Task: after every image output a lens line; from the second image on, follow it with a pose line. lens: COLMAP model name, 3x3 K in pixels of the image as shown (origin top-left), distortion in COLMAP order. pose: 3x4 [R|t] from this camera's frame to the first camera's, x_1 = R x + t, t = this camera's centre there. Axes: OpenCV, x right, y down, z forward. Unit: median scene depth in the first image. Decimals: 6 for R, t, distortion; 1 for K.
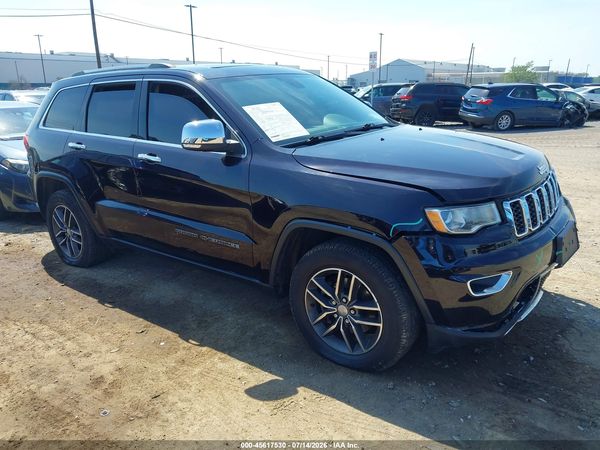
lens RADIAL K [[468.3, 0, 300.0], [0, 468.3, 225.0], [0, 0, 1]] dist [0.069284, -0.172074]
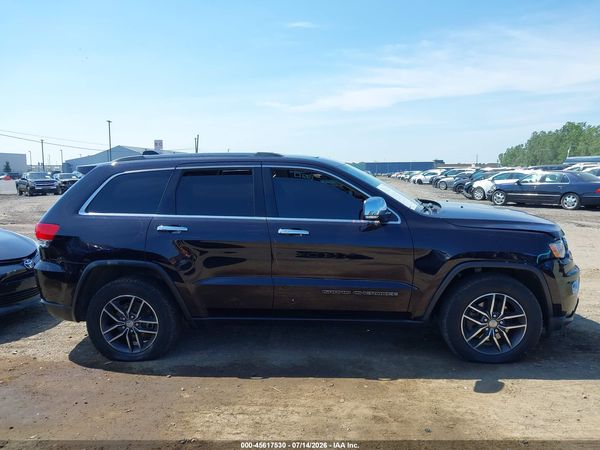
lens RADIAL K [[468.3, 0, 300.0], [0, 468.3, 225.0], [0, 0, 1]] dist [0.069284, -0.172074]
pose [[0.847263, -0.052571, 0.528566, -1.068045], [0.145440, 0.980022, -0.135660, -0.002850], [-0.510875, 0.191814, 0.837982, 0.039909]]
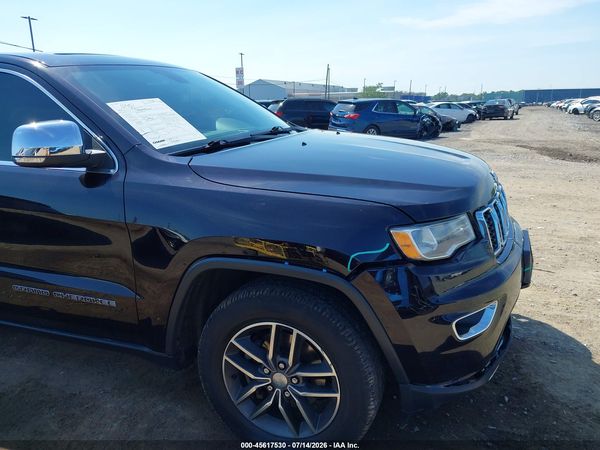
lens RADIAL K [[472.5, 0, 300.0], [0, 472.5, 225.0], [0, 0, 1]] dist [-0.003717, -0.005577]
pose [[0.961061, -0.076323, 0.265588, -0.048421], [0.087407, 0.995716, -0.030149, -0.025209], [-0.262150, 0.052189, 0.963615, 0.271226]]
